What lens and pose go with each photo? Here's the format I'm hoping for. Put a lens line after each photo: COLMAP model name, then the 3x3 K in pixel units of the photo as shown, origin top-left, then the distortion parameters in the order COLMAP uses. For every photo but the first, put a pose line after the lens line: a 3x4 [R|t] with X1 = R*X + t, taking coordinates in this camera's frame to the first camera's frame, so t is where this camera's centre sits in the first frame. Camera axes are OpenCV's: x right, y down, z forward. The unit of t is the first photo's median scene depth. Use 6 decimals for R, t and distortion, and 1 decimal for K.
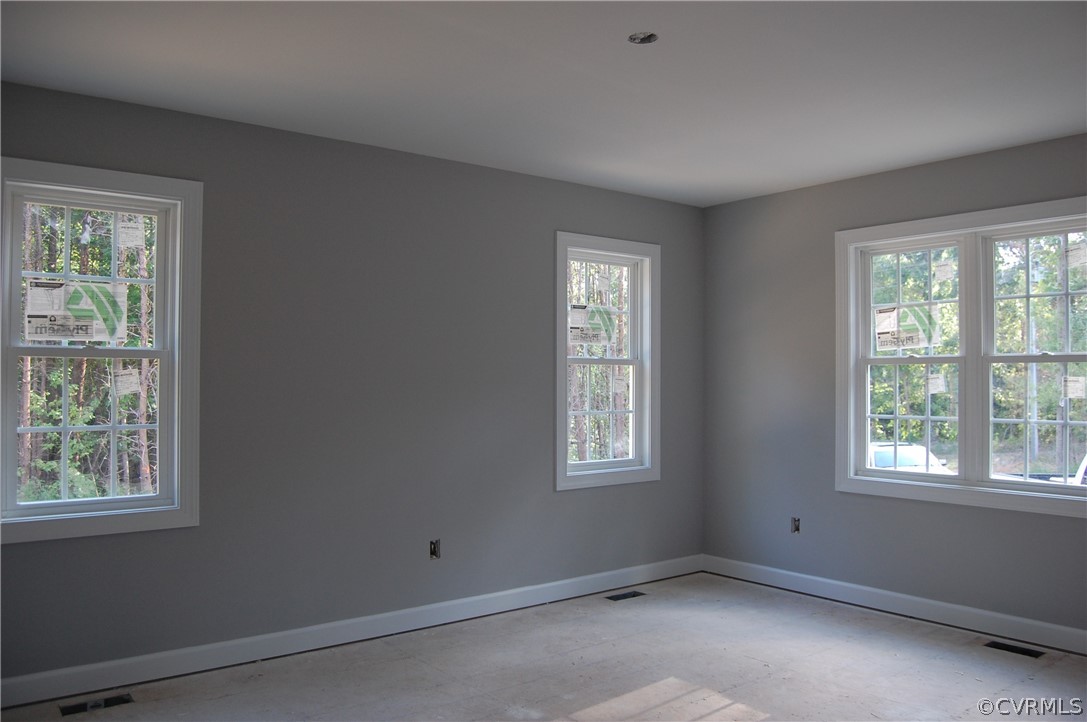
lens RADIAL K [[850.3, 0, 544.1], [0, 850.3, 360.4], [0, 0, 1]] dist [-0.084775, 0.026603]
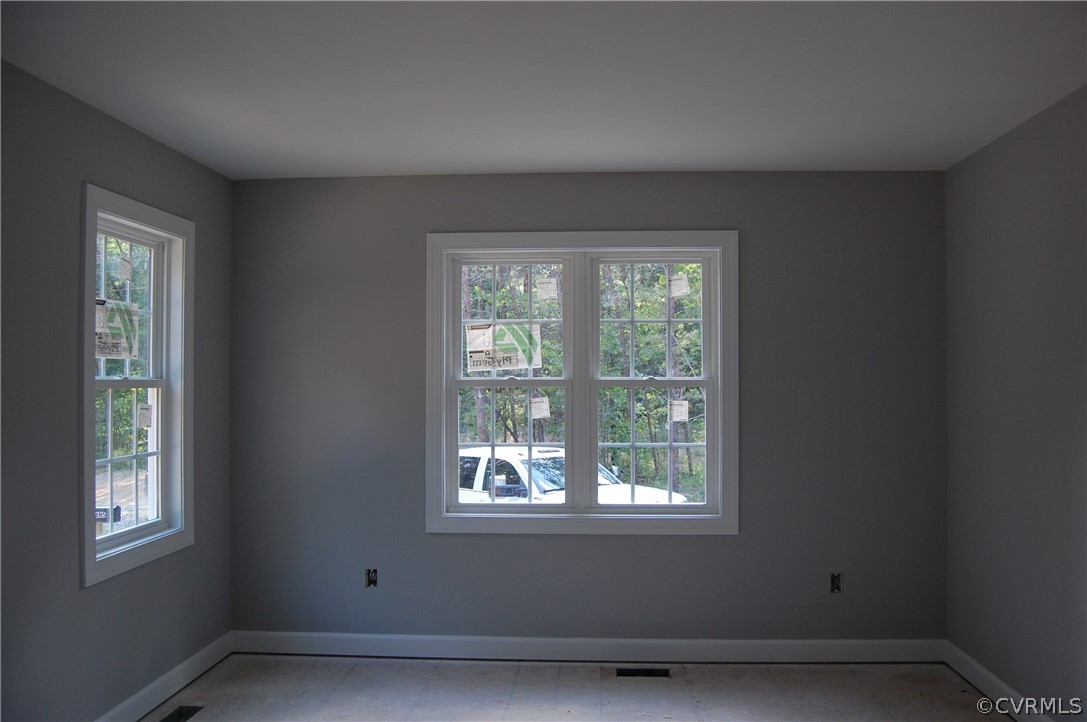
lens RADIAL K [[850.3, 0, 539.2], [0, 850.3, 364.5], [0, 0, 1]] dist [-0.084775, 0.026603]
pose [[0.666260, 0.007779, 0.745679, -0.230910], [-0.011323, 0.999936, -0.000314, -0.019487], [-0.745633, -0.008234, 0.666306, 0.338539]]
